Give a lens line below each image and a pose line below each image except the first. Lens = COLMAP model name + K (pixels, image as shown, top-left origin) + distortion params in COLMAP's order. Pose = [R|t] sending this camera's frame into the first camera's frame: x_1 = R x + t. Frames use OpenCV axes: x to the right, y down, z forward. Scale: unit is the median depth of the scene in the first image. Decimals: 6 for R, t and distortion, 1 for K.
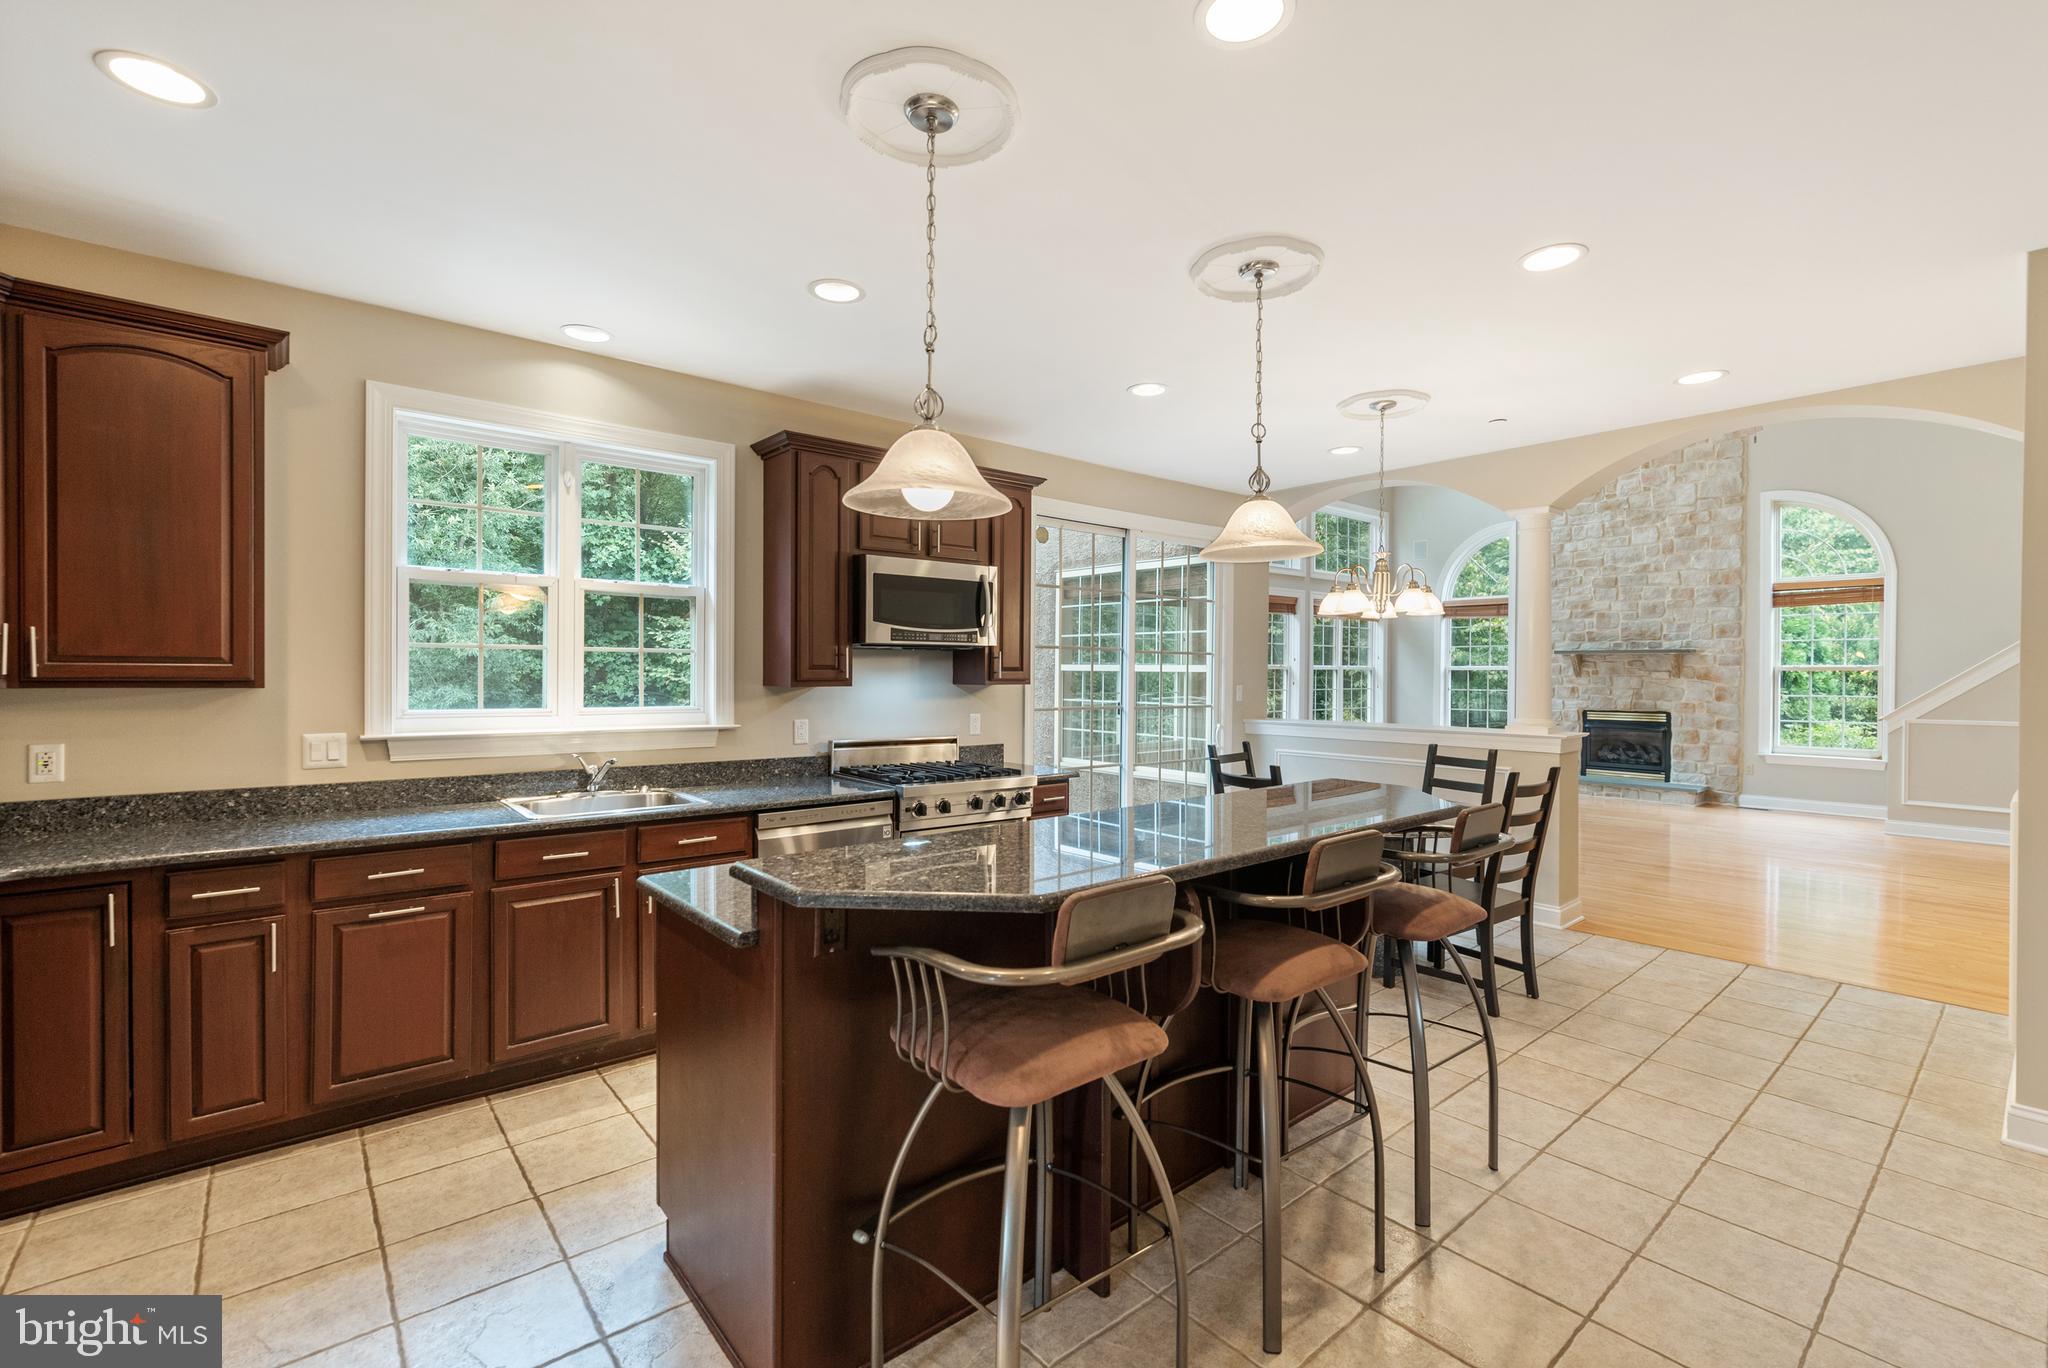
lens RADIAL K [[883.4, 0, 1029.9], [0, 883.4, 680.7], [0, 0, 1]] dist [-0.001229, 0.001433]
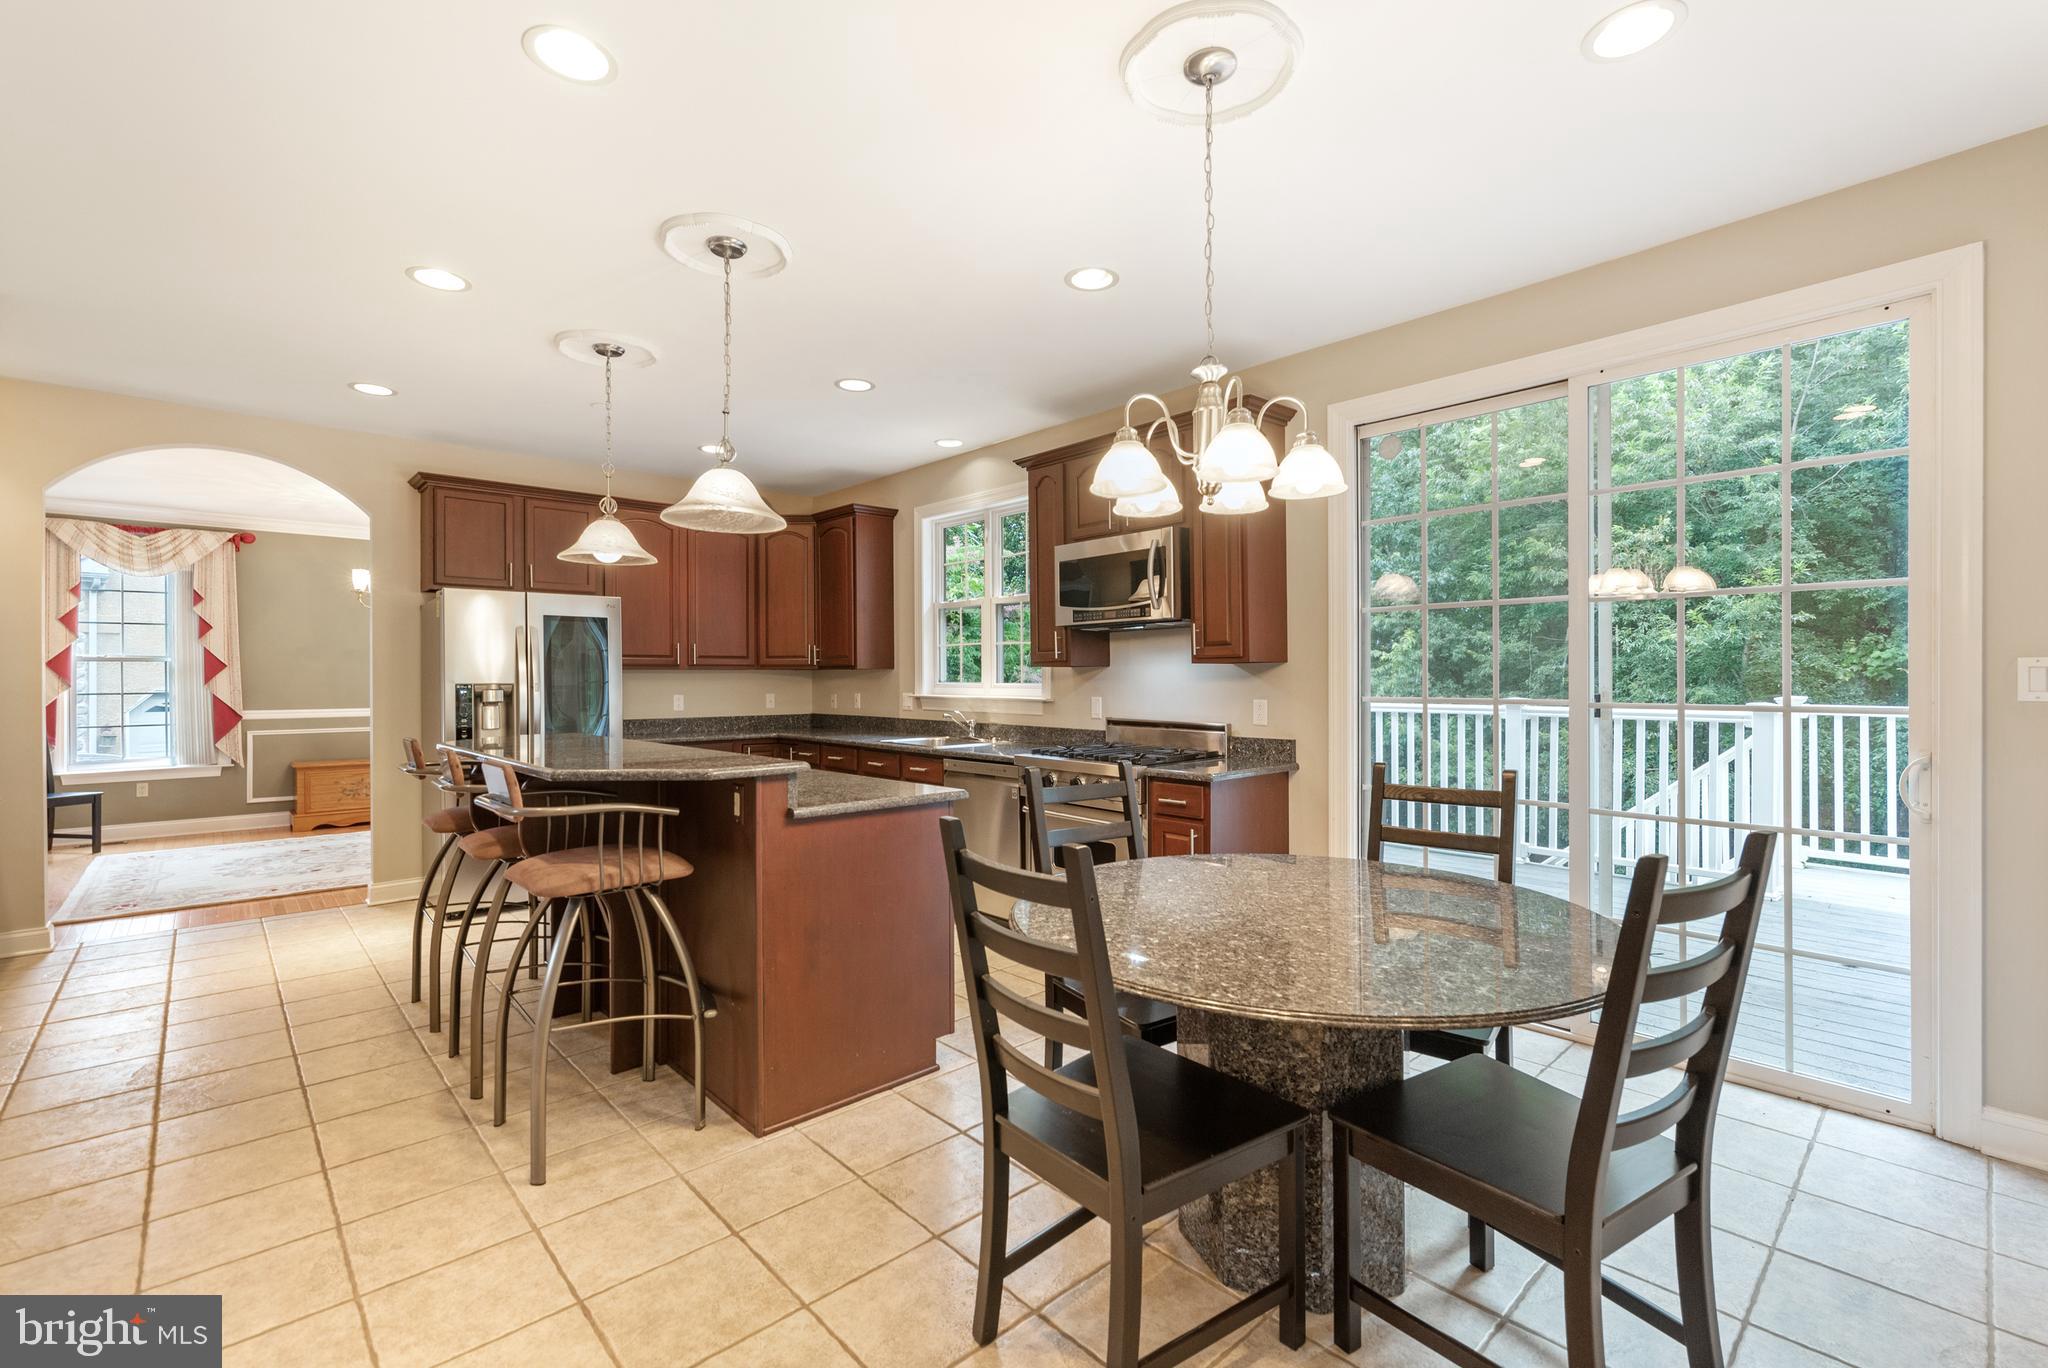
lens RADIAL K [[883.4, 0, 1029.9], [0, 883.4, 681.2], [0, 0, 1]] dist [-0.001229, 0.001433]
pose [[0.048767, -0.008102, -0.998777, 1.024573], [-0.015281, 0.999844, -0.008857, 0.041928], [0.998693, 0.015695, 0.048635, 1.034078]]
